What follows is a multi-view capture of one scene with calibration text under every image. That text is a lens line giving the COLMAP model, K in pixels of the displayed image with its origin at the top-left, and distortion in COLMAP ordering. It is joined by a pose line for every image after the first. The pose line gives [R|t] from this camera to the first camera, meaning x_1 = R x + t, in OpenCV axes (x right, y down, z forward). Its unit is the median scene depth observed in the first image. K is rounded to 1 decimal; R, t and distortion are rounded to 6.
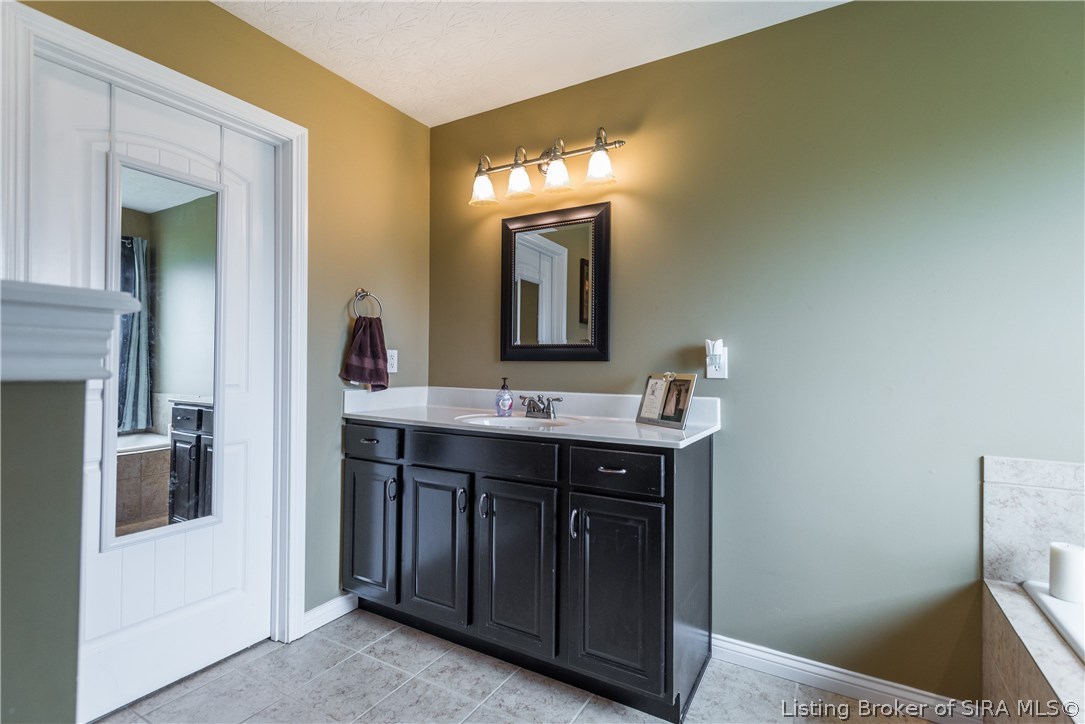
lens RADIAL K [[511.5, 0, 546.1], [0, 511.5, 363.2], [0, 0, 1]] dist [0.000394, -0.000027]
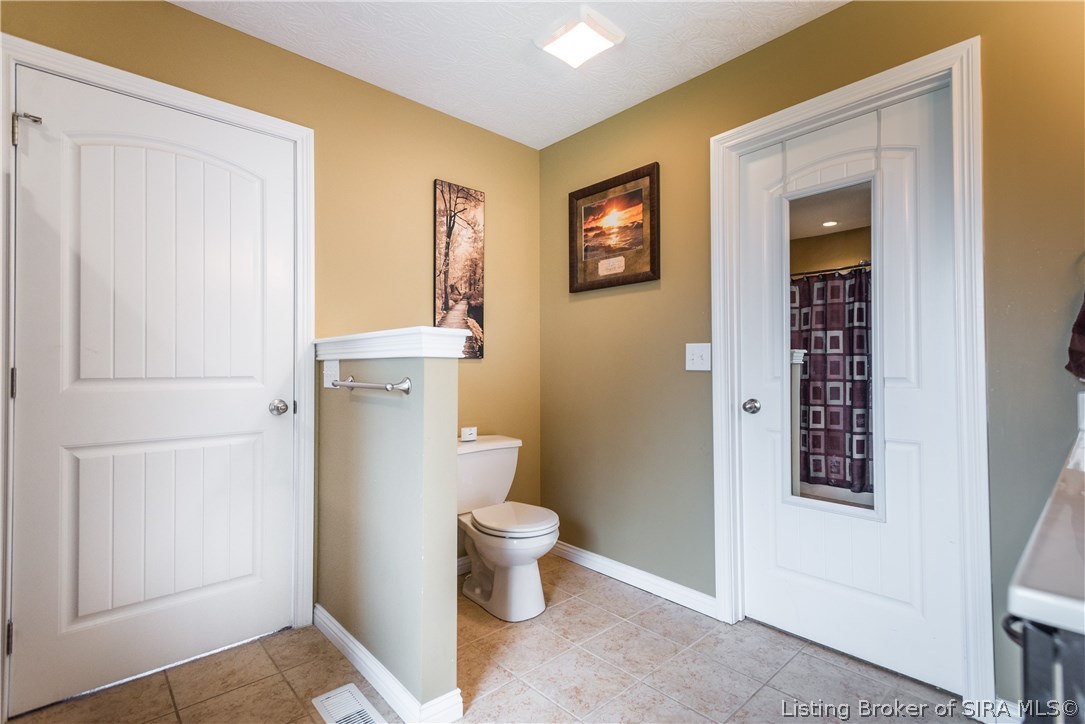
lens RADIAL K [[511.5, 0, 547.2], [0, 511.5, 364.3], [0, 0, 1]] dist [0.000394, -0.000027]
pose [[-0.300345, -0.020923, -0.953601, 0.470493], [0.002981, 0.999734, -0.022874, 0.038683], [0.953826, -0.009713, -0.300203, 0.695837]]
